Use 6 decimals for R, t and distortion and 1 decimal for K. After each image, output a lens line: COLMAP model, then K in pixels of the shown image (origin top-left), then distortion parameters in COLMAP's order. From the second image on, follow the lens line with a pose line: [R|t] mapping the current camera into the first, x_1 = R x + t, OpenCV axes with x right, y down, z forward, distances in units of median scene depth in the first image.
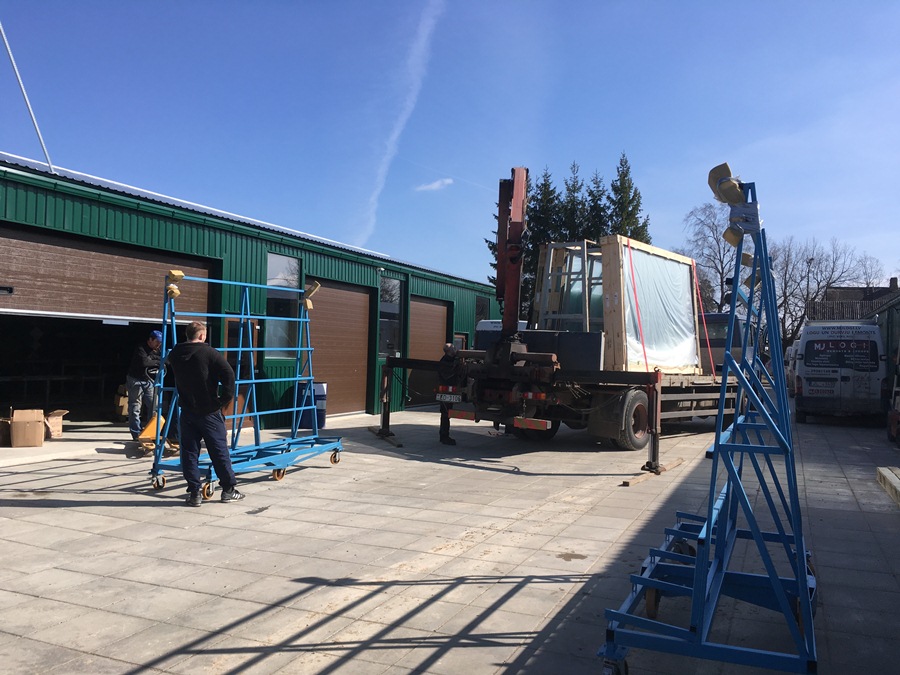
lens RADIAL K [[765.1, 0, 450.0], [0, 765.1, 337.5], [0, 0, 1]] dist [0.119254, -0.167792]
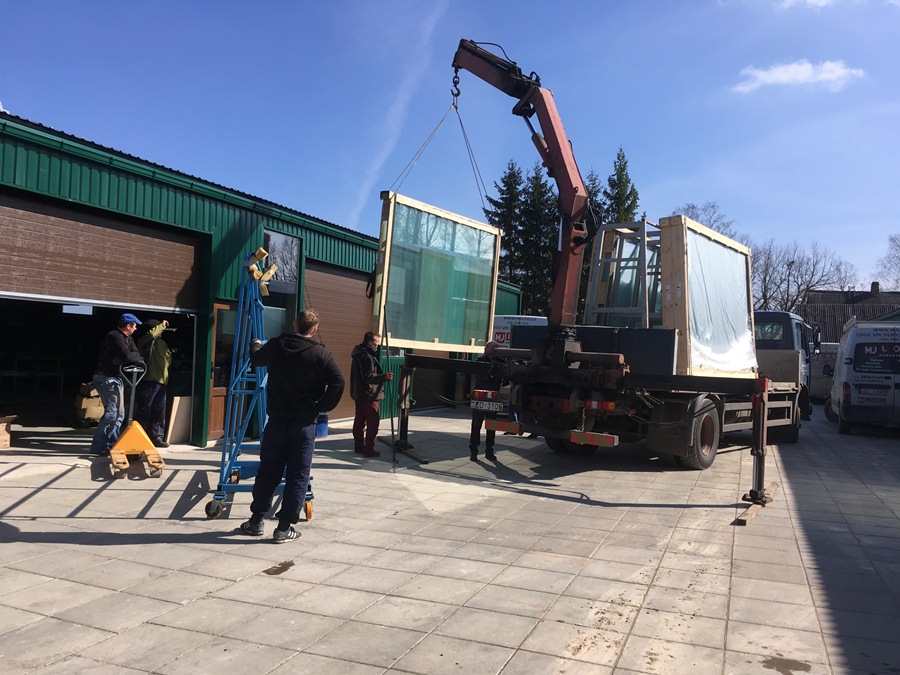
lens RADIAL K [[765.1, 0, 450.0], [0, 765.1, 337.5], [0, 0, 1]] dist [0.119254, -0.167792]
pose [[0.999041, 0.015053, 0.041126, -0.072263], [-0.015119, 0.999885, 0.001294, 0.004652], [-0.041101, -0.001914, 0.999153, 0.161846]]
